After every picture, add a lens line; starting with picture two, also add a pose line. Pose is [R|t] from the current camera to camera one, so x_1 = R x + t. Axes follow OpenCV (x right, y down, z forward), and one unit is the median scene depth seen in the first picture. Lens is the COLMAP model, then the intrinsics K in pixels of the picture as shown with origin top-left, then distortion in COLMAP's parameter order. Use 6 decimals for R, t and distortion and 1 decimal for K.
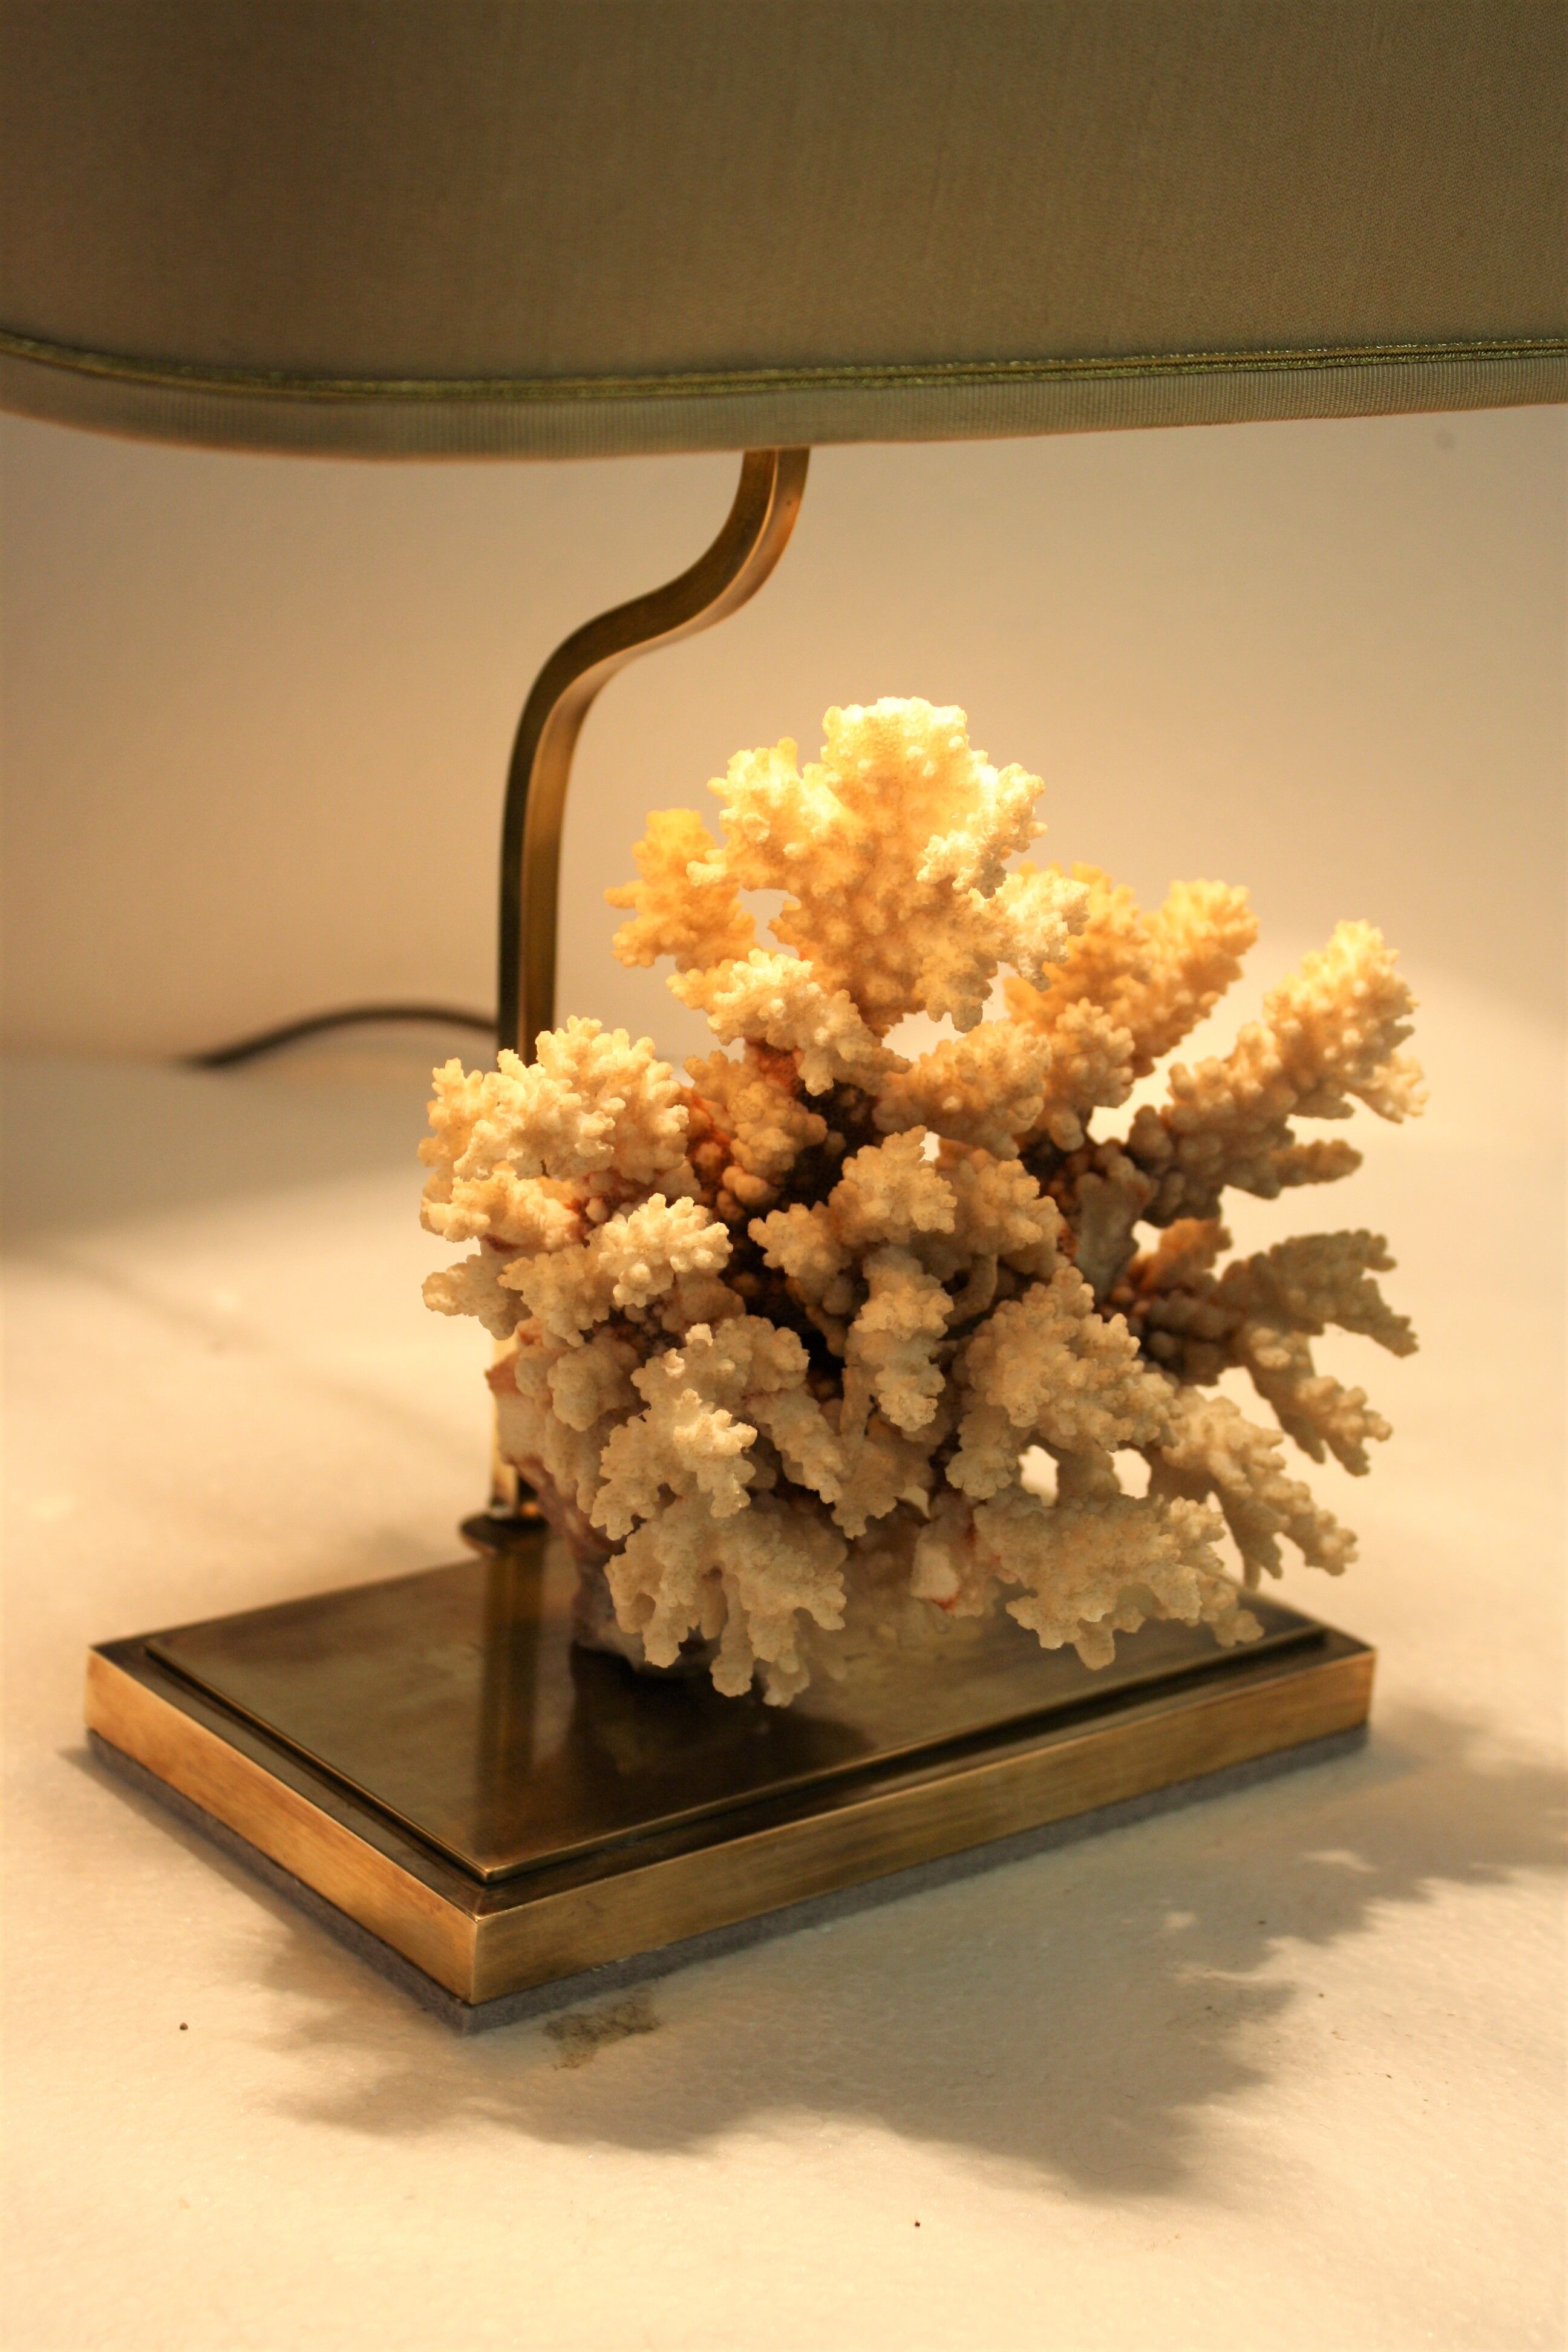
lens RADIAL K [[3950.3, 0, 908.2], [0, 3950.3, 1258.5], [0, 0, 1]] dist [-0.015353, 0.000000]
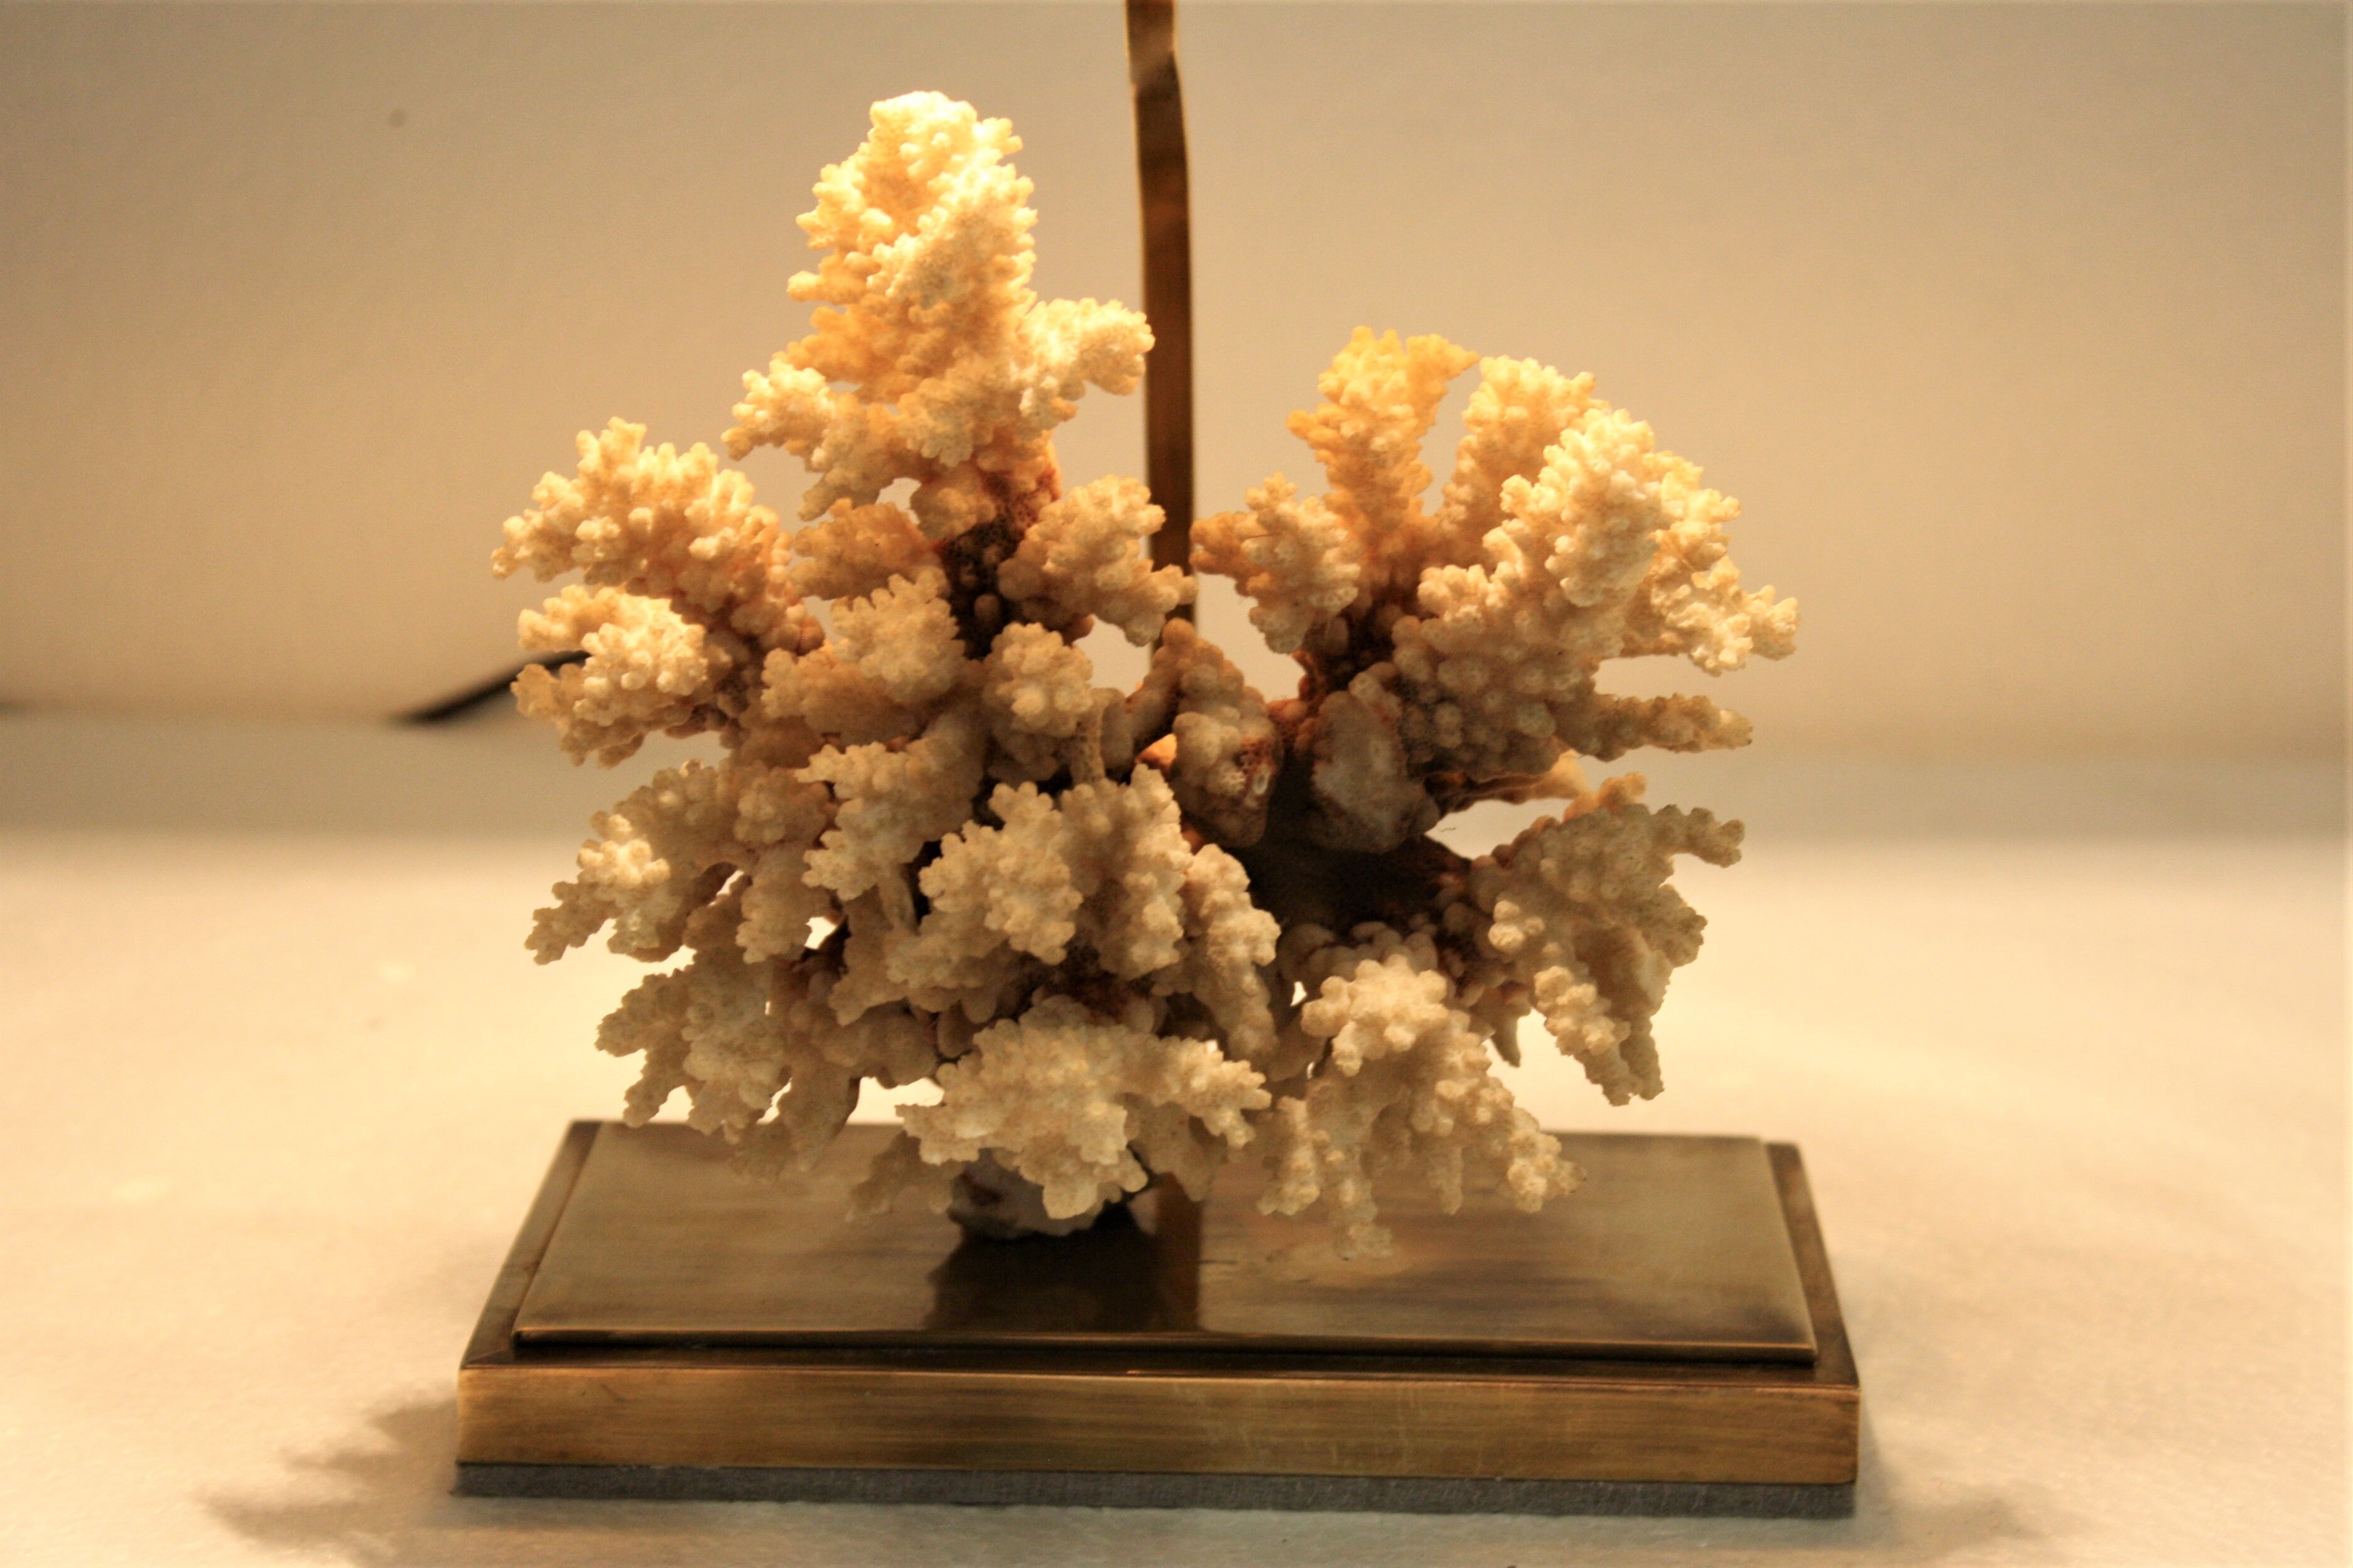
lens RADIAL K [[5686.7, 0, 1174.3], [0, 5686.7, 767.5], [0, 0, 1]] dist [0.060600, 0.000000]
pose [[0.745914, 0.092321, -0.659613, 0.858040], [-0.157190, 0.986772, -0.039645, 0.050747], [0.647228, 0.133256, 0.750559, 0.066038]]
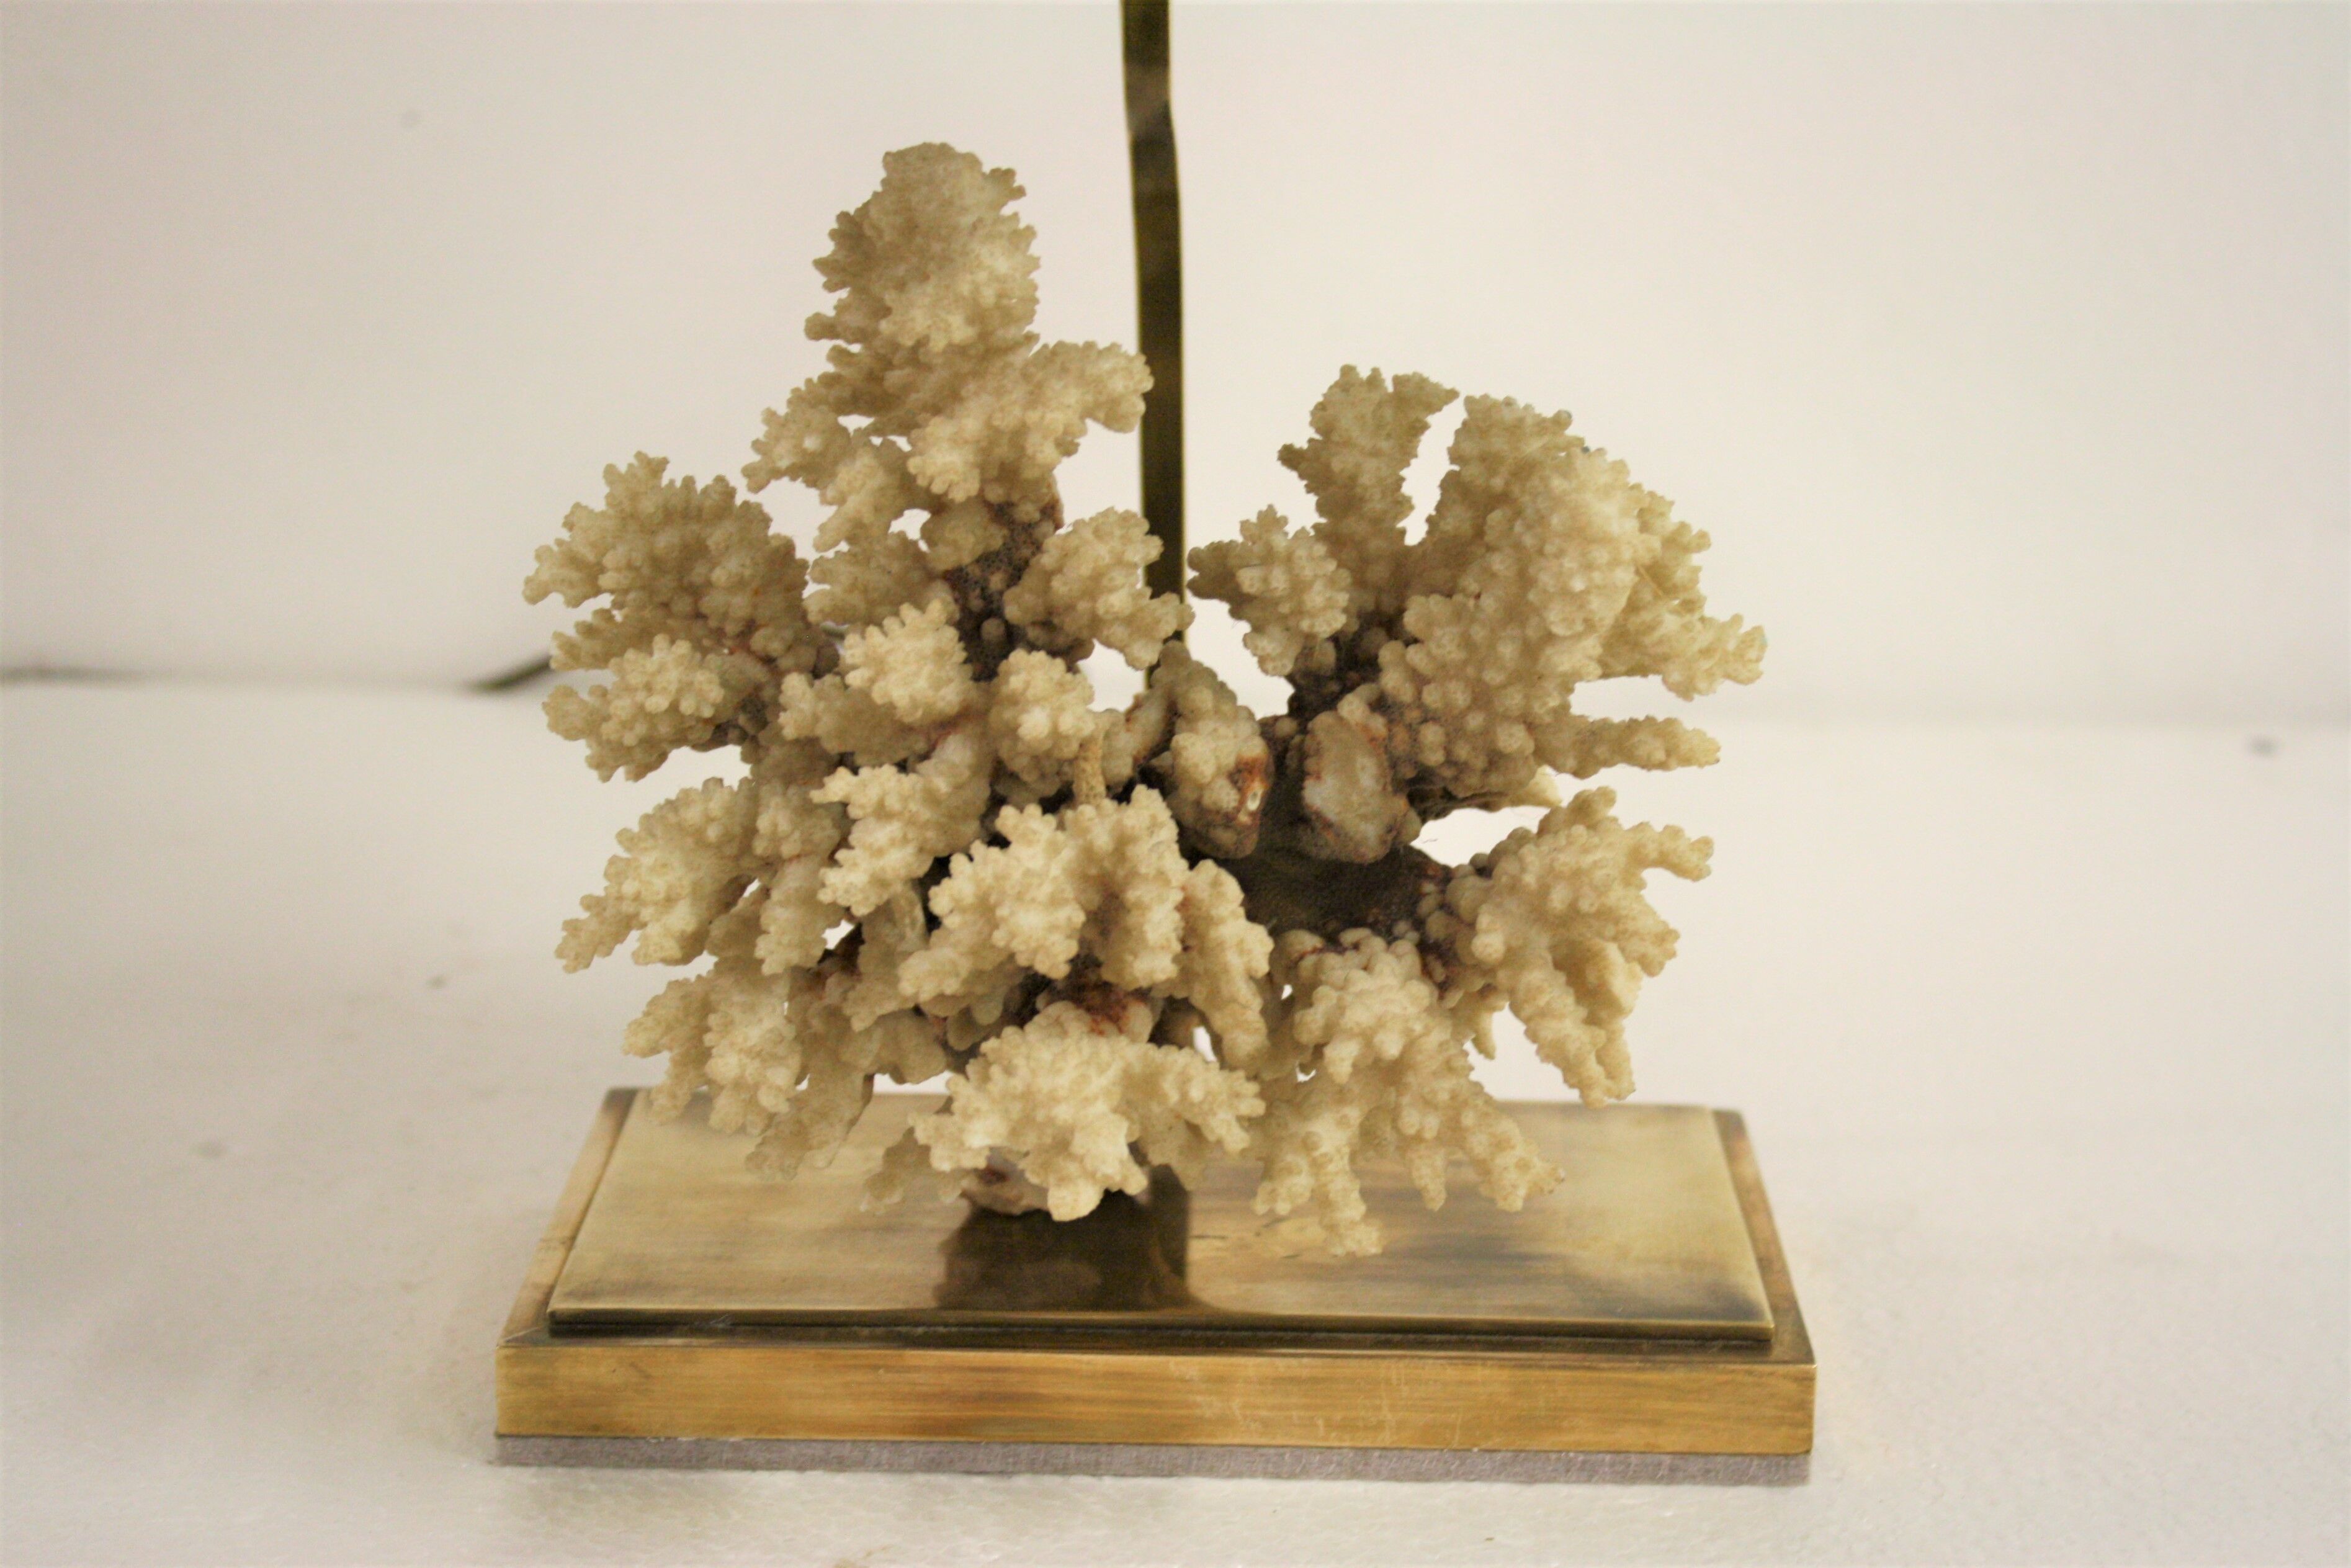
lens RADIAL K [[4594.0, 0, 1181.7], [0, 4594.0, 774.3], [0, 0, 1]] dist [0.019925, 0.000000]
pose [[0.751929, 0.107999, -0.650338, 0.725728], [-0.157071, 0.987430, -0.017629, 0.016938], [0.640260, 0.115405, 0.759440, 0.198641]]
